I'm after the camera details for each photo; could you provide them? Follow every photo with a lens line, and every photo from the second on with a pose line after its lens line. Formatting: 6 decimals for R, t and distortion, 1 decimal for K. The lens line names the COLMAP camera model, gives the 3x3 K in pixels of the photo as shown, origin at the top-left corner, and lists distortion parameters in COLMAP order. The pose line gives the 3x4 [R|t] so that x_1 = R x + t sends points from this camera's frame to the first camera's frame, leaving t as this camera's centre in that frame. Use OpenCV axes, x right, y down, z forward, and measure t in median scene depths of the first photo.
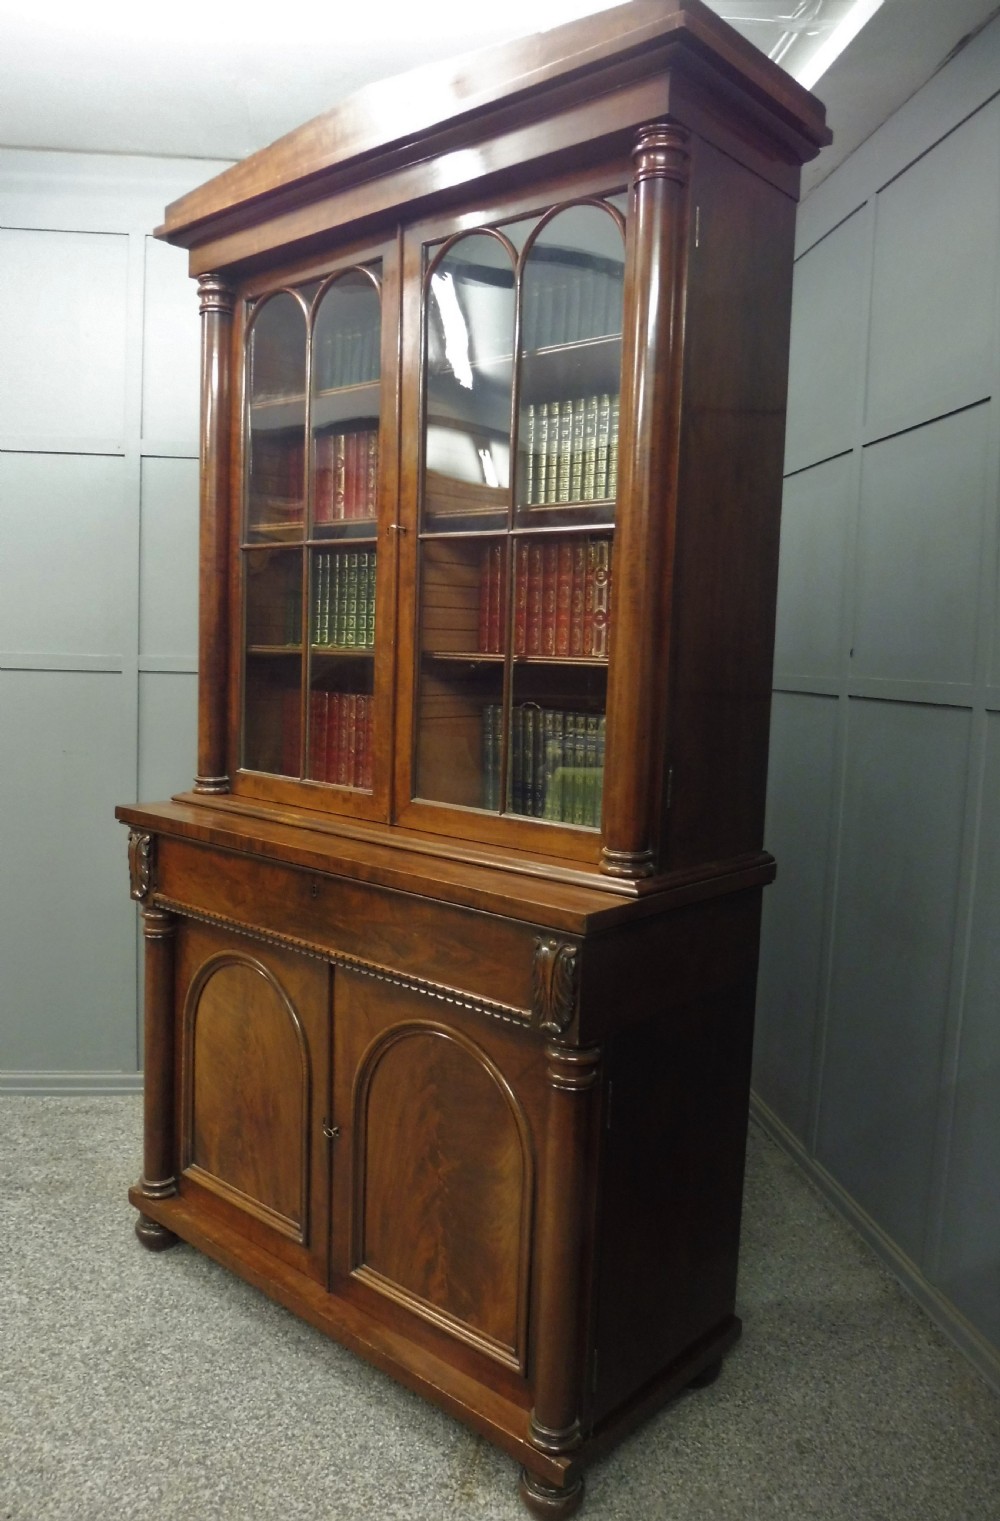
lens RADIAL K [[1125.4, 0, 450.2], [0, 1125.4, 754.6], [0, 0, 1]] dist [-0.050924, -0.001537]
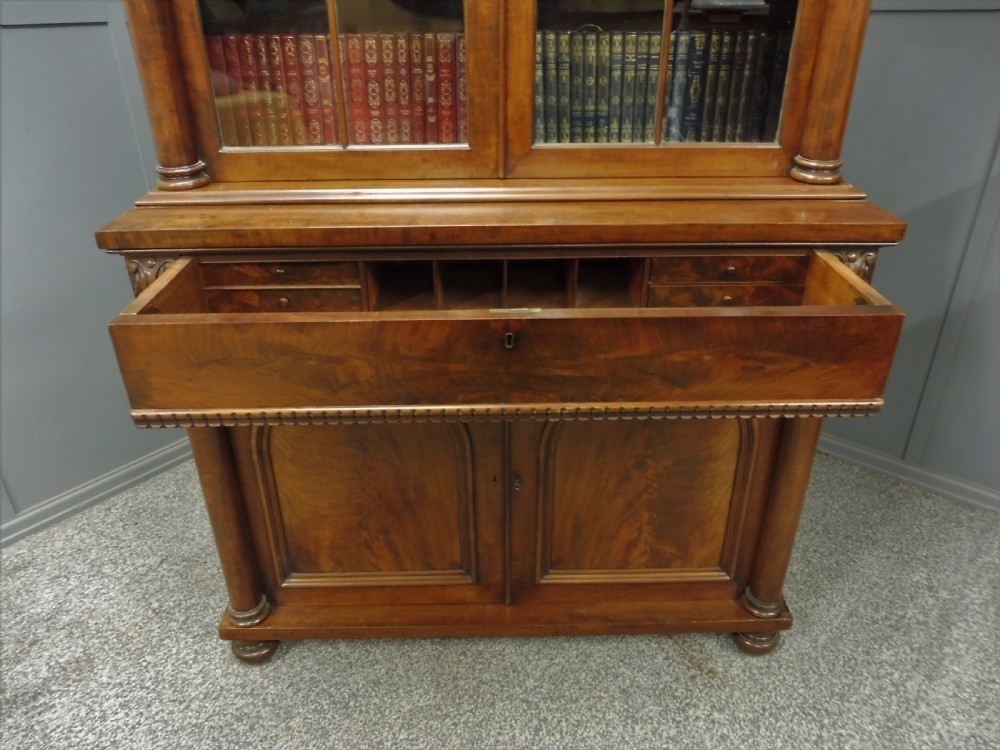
lens RADIAL K [[729.5, 0, 497.8], [0, 729.5, 380.1], [0, 0, 1]] dist [-0.060364, 0.012858]
pose [[0.719603, -0.358993, 0.594387, -0.485541], [0.097031, 0.899577, 0.425847, -0.043819], [-0.687573, -0.248767, 0.682172, 0.568376]]
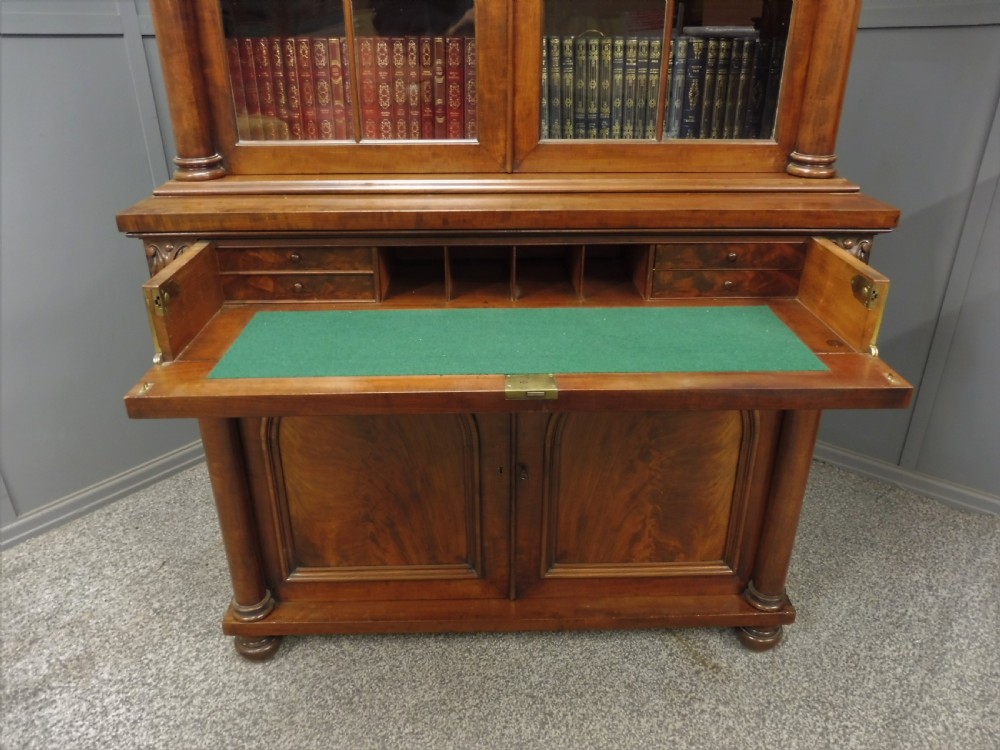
lens RADIAL K [[729.5, 0, 497.8], [0, 729.5, 380.1], [0, 0, 1]] dist [-0.060364, 0.012858]
pose [[0.713079, -0.329142, 0.619019, -0.517194], [0.091457, 0.919072, 0.383331, -0.012977], [-0.695093, -0.216731, 0.685473, 0.559415]]
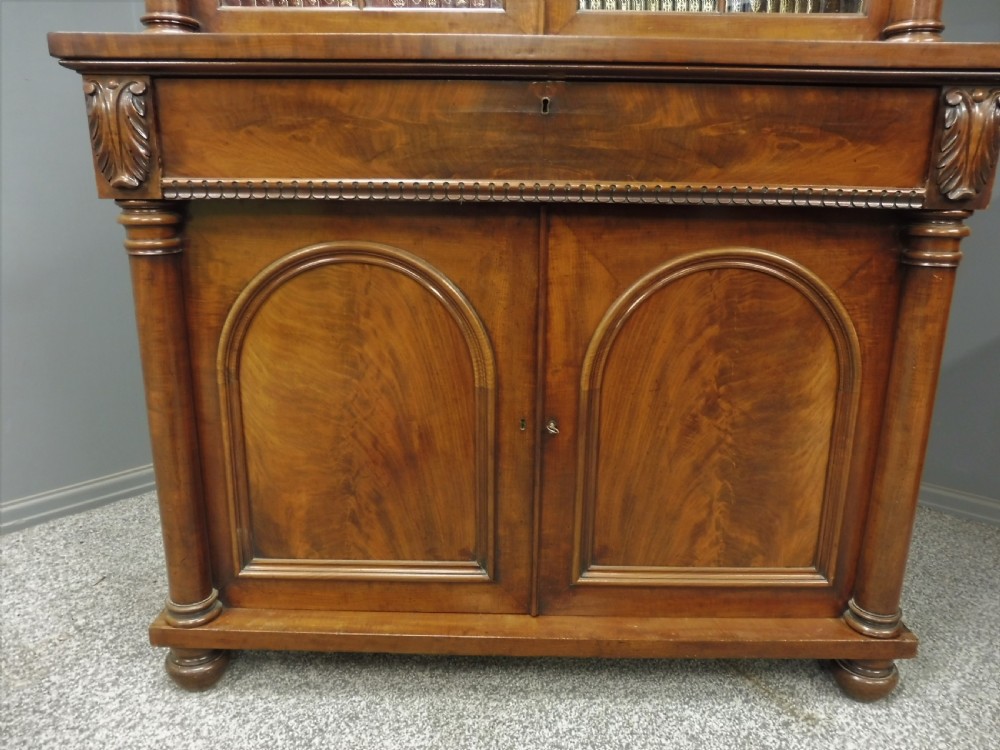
lens RADIAL K [[733.2, 0, 500.0], [0, 733.2, 375.0], [0, 0, 1]] dist [-0.078612, 0.050212]
pose [[0.739223, -0.195119, 0.644575, -0.464200], [0.076283, 0.975209, 0.207721, 0.185225], [-0.669126, -0.104382, 0.735782, 0.635830]]
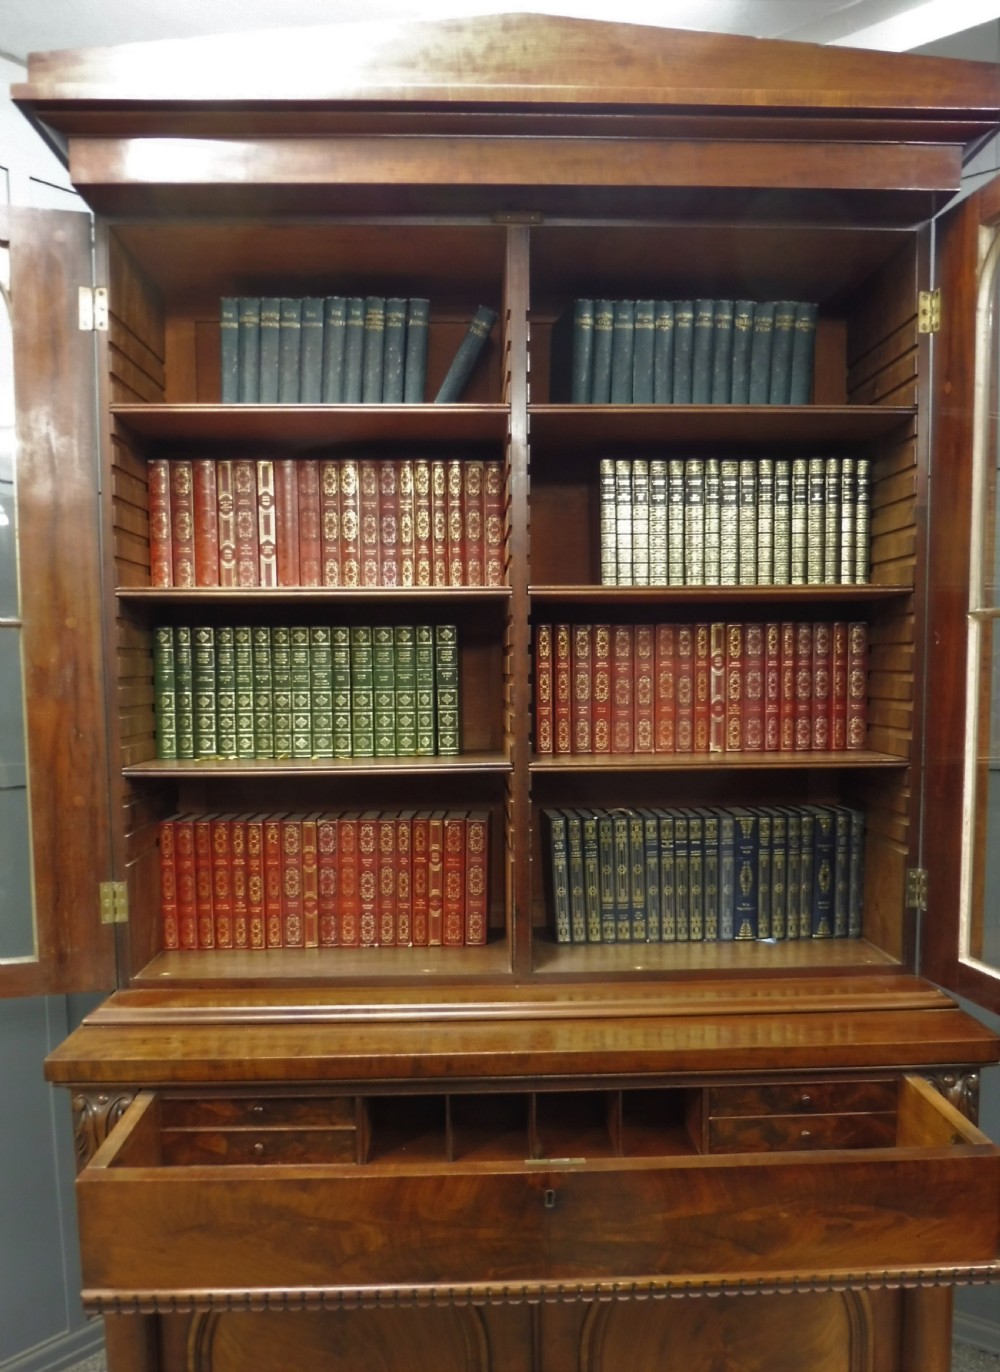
lens RADIAL K [[1125.9, 0, 499.8], [0, 1125.9, 784.7], [0, 0, 1]] dist [-0.005212, -0.070478]
pose [[0.701257, -0.106783, 0.704866, -0.615979], [0.099622, 0.993695, 0.051427, -0.122257], [-0.705914, 0.034157, 0.707474, 0.470157]]
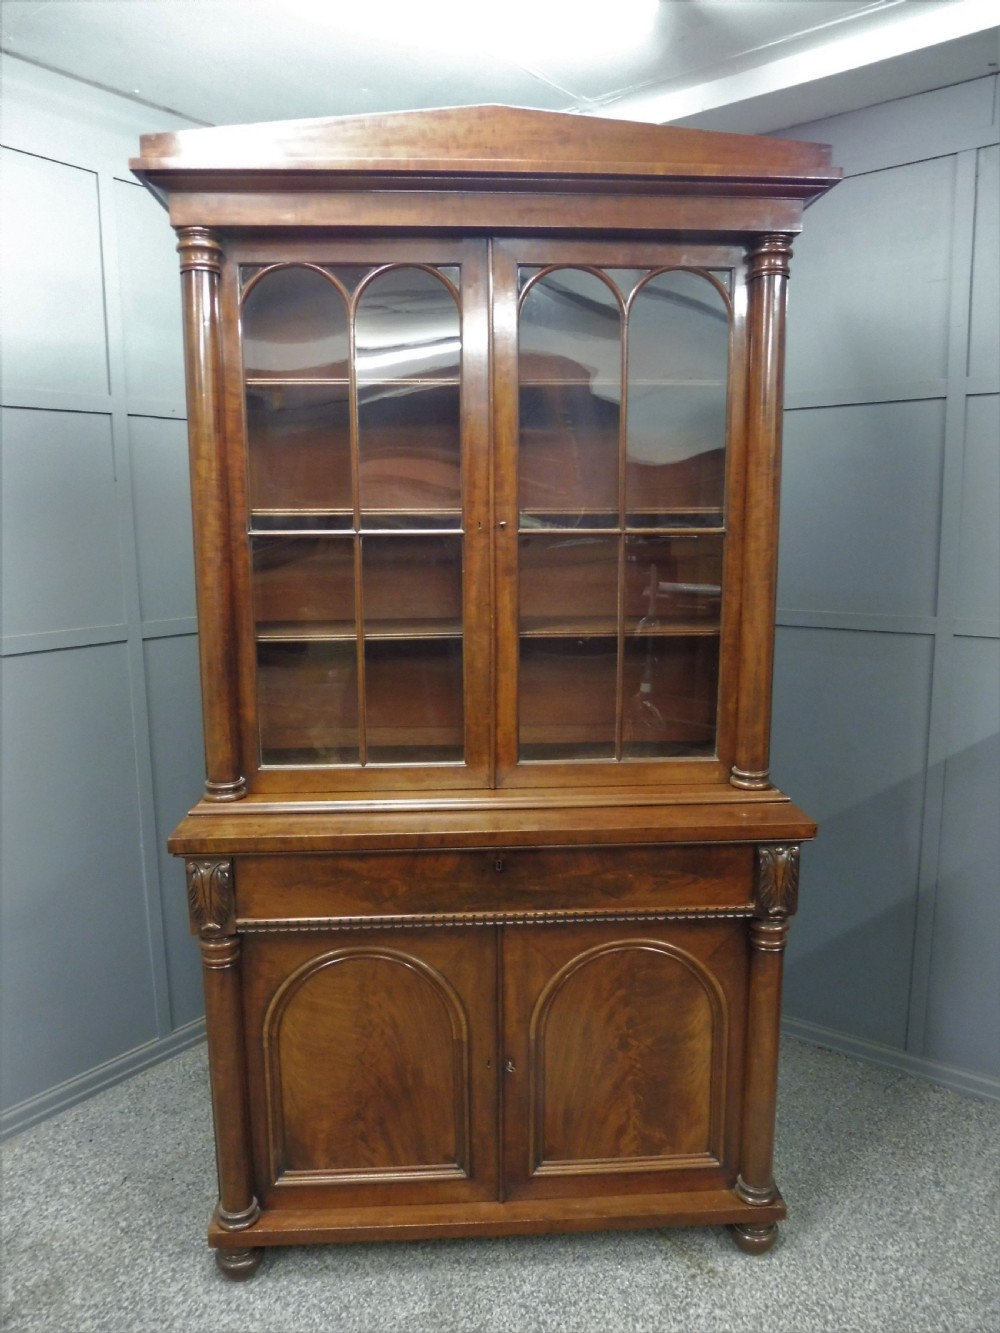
lens RADIAL K [[963.8, 0, 489.5], [0, 963.8, 672.4], [0, 0, 1]] dist [-0.060964, 0.030081]
pose [[0.688815, -0.150942, 0.709048, -0.735910], [0.098125, 0.988495, 0.115106, -0.166537], [-0.718265, -0.009712, 0.695702, 0.349094]]
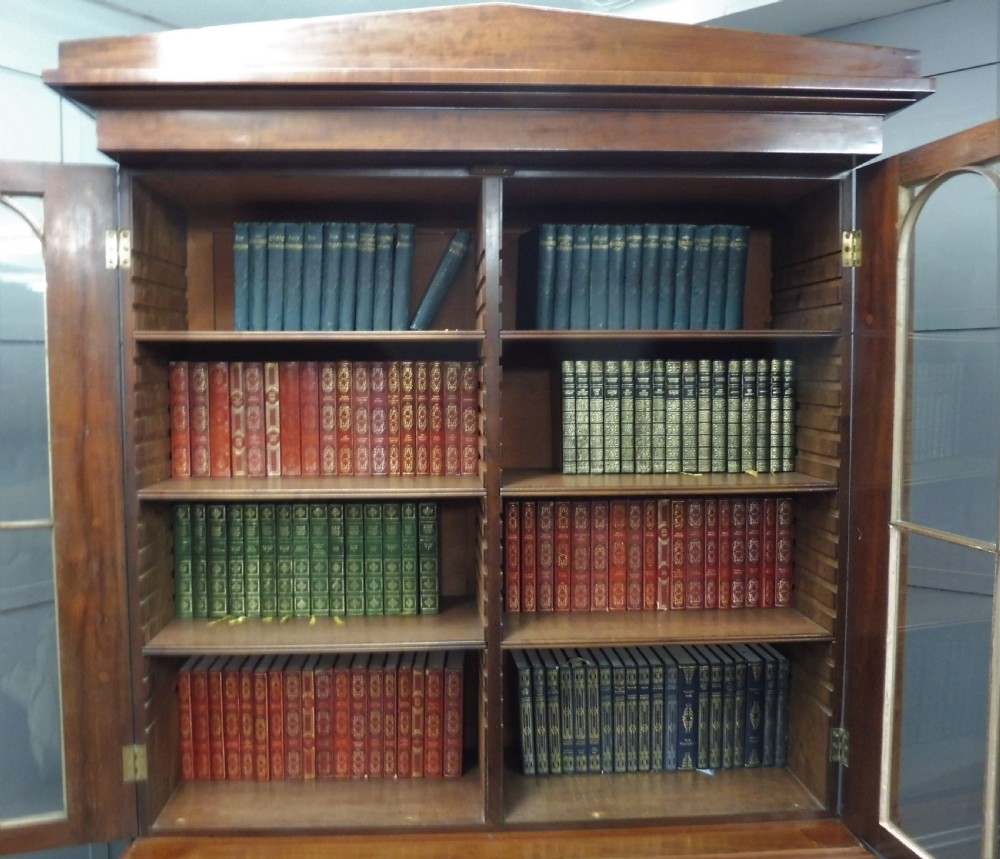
lens RADIAL K [[877.0, 0, 466.0], [0, 877.0, 428.8], [0, 0, 1]] dist [-0.039840, -0.013055]
pose [[0.702905, -0.079687, 0.706806, -0.539599], [0.097340, 0.995132, 0.015390, -0.277803], [-0.704592, 0.057983, 0.707240, 0.532359]]
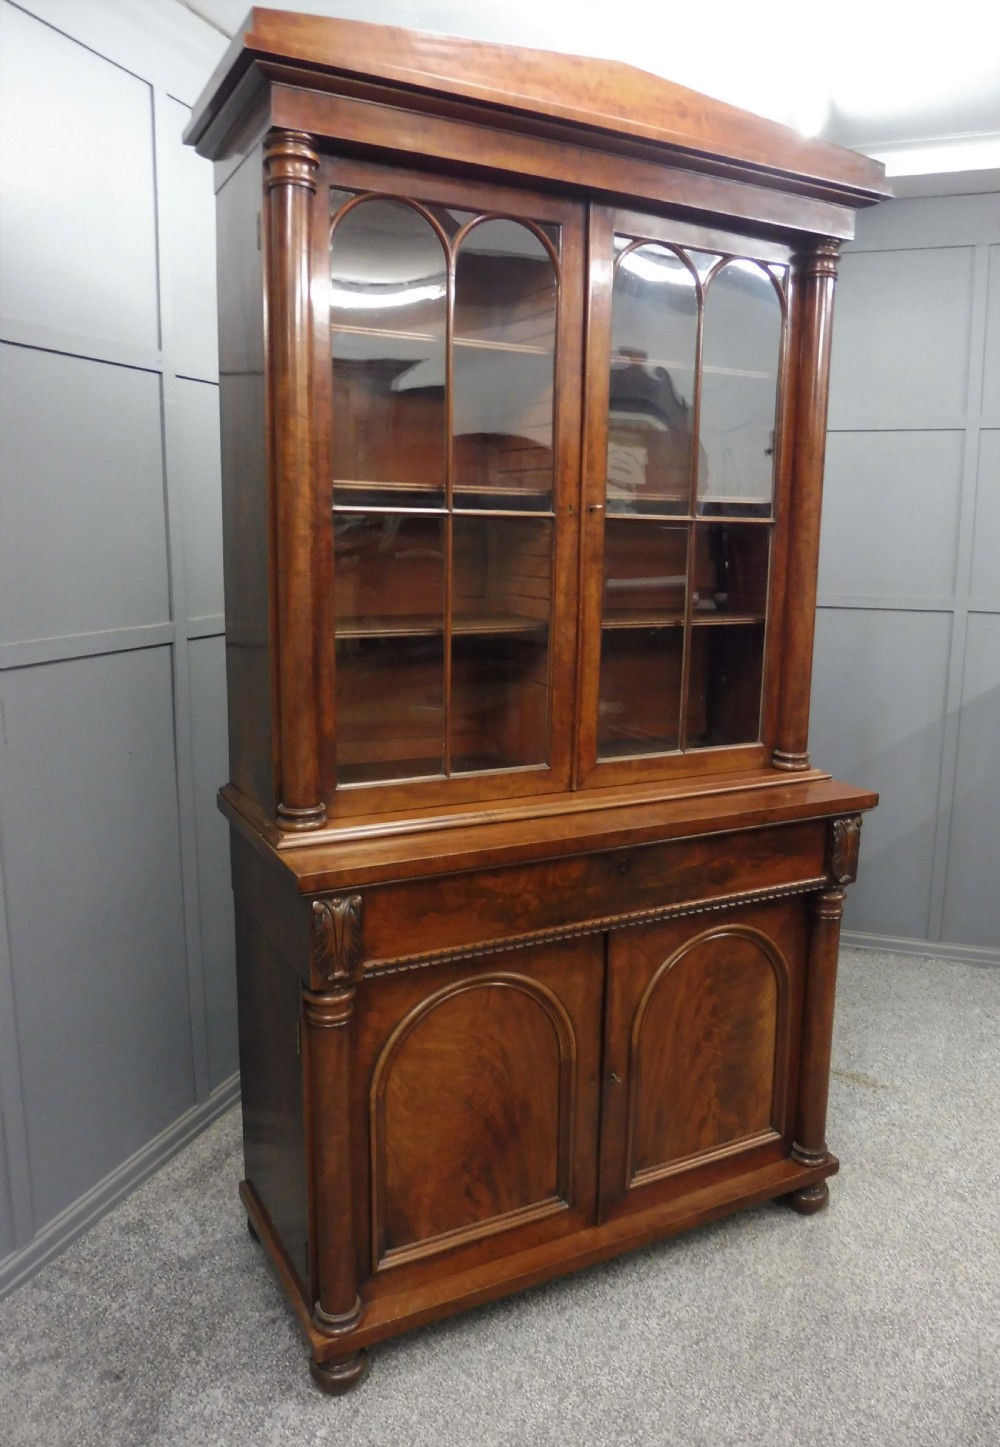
lens RADIAL K [[1069.7, 0, 550.1], [0, 1069.7, 714.4], [0, 0, 1]] dist [-0.010071, -0.066911]
pose [[0.302835, -0.189414, 0.934031, -1.009719], [0.081407, 0.981610, 0.172669, -0.187116], [-0.949560, 0.023747, 0.312685, 0.726893]]
